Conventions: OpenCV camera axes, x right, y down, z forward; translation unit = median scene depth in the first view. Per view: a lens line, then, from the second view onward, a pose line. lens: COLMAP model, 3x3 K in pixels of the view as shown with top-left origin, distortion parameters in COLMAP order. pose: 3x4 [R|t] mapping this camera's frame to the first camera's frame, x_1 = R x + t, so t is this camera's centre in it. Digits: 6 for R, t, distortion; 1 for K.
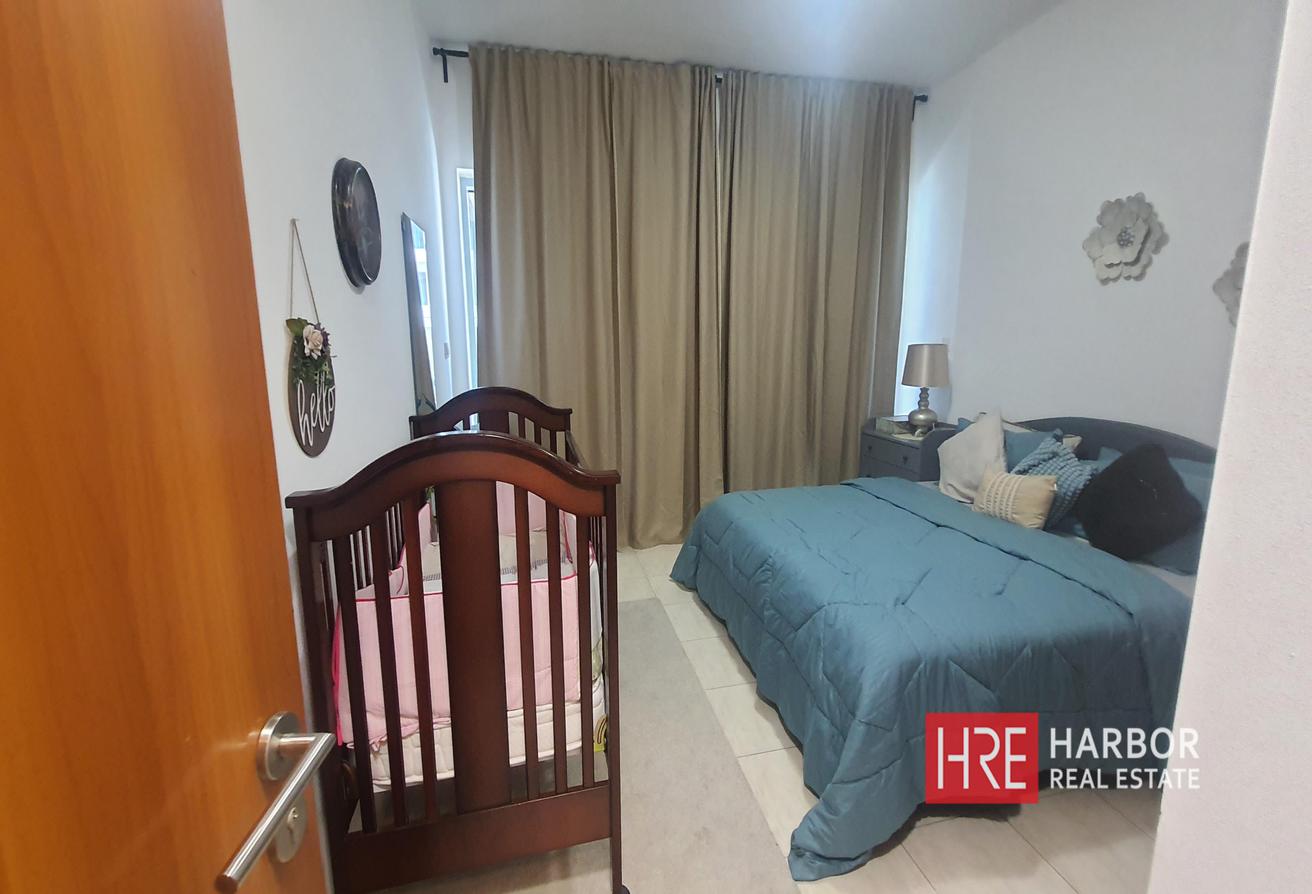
lens RADIAL K [[526.4, 0, 641.7], [0, 526.4, 408.4], [0, 0, 1]] dist [0.004465, 0.000519]
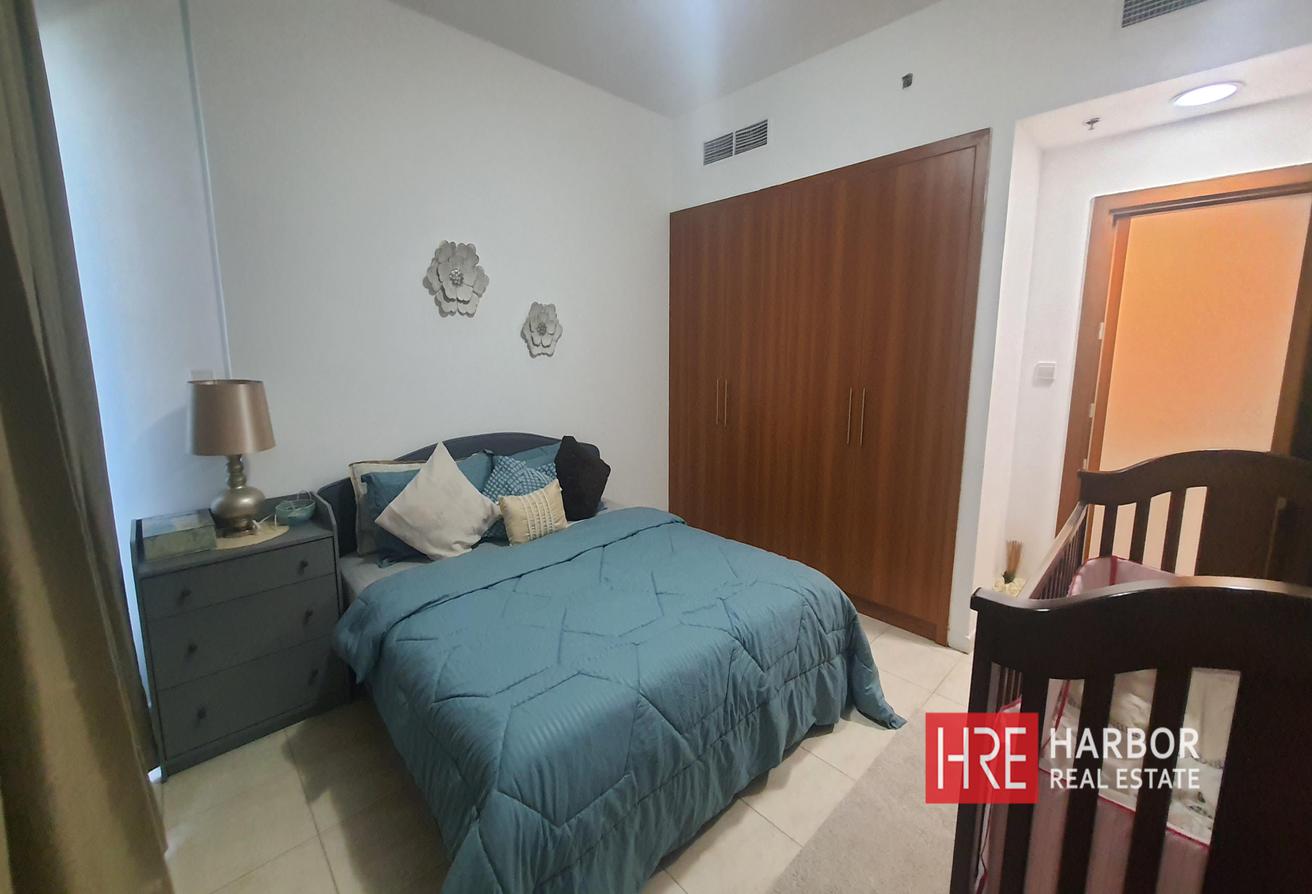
lens RADIAL K [[518.3, 0, 641.2], [0, 518.3, 421.1], [0, 0, 1]] dist [-0.000731, -0.000104]
pose [[-0.520177, -0.110728, 0.846850, -0.379471], [0.122185, 0.971712, 0.202106, -0.269517], [-0.845273, 0.208603, -0.491932, 1.732813]]
